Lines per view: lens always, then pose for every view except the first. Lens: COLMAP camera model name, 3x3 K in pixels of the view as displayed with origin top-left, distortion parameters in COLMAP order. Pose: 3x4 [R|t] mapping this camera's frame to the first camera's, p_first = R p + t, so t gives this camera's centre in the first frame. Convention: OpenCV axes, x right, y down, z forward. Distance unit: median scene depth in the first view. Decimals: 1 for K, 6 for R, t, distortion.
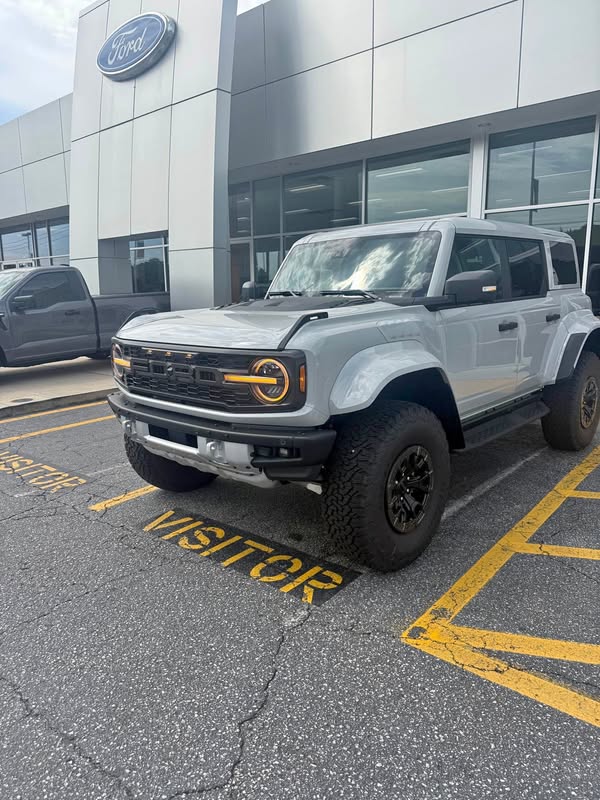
lens RADIAL K [[572.3, 0, 299.1], [0, 572.3, 401.0], [0, 0, 1]] dist [0.071297, -0.014371]
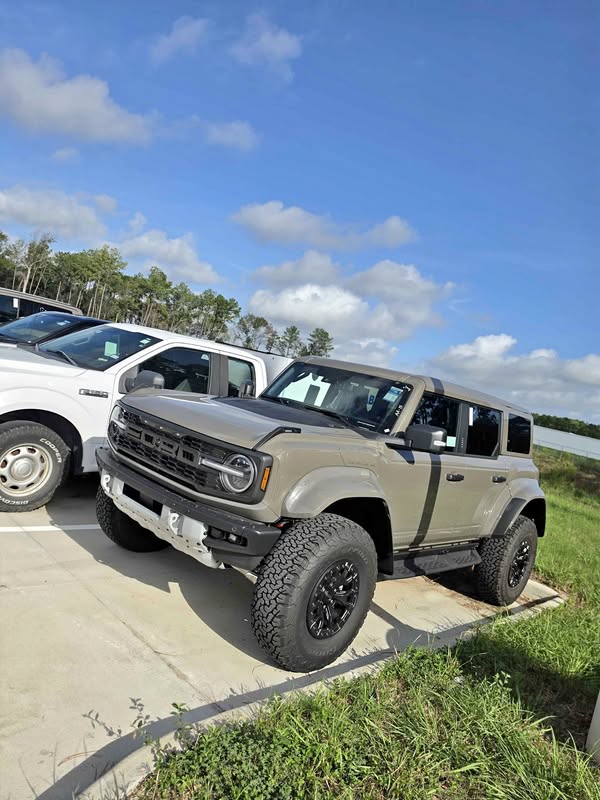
lens RADIAL K [[572.3, 0, 301.9], [0, 572.3, 376.7], [0, 0, 1]] dist [0.071297, -0.014371]
pose [[0.966783, 0.255453, 0.008596, 0.013279], [-0.248620, 0.947663, -0.200306, -0.019389], [-0.059315, 0.191516, 0.979696, -0.191651]]
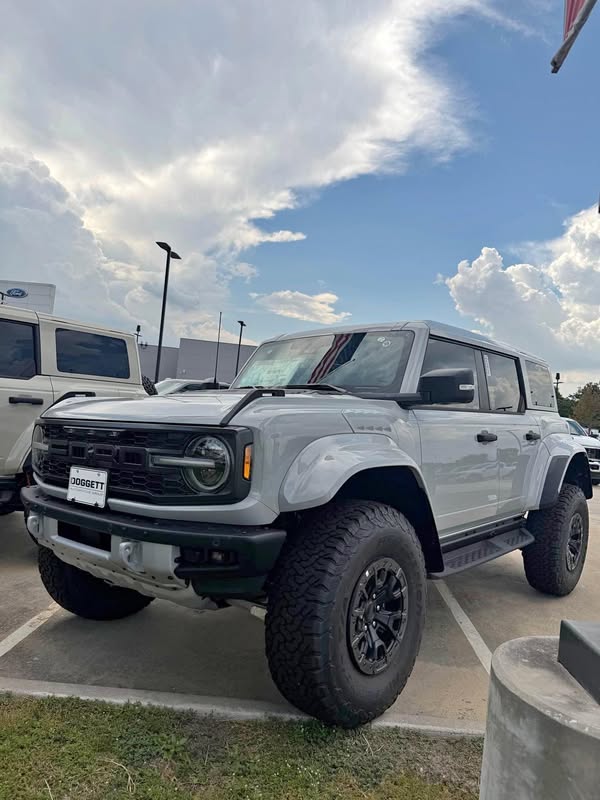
lens RADIAL K [[572.3, 0, 296.9], [0, 572.3, 398.5], [0, 0, 1]] dist [0.071297, -0.014371]
pose [[0.997508, 0.059675, 0.037627, 0.035921], [-0.049374, 0.971499, -0.231844, 0.051617], [-0.050390, 0.229408, 0.972025, 0.169616]]
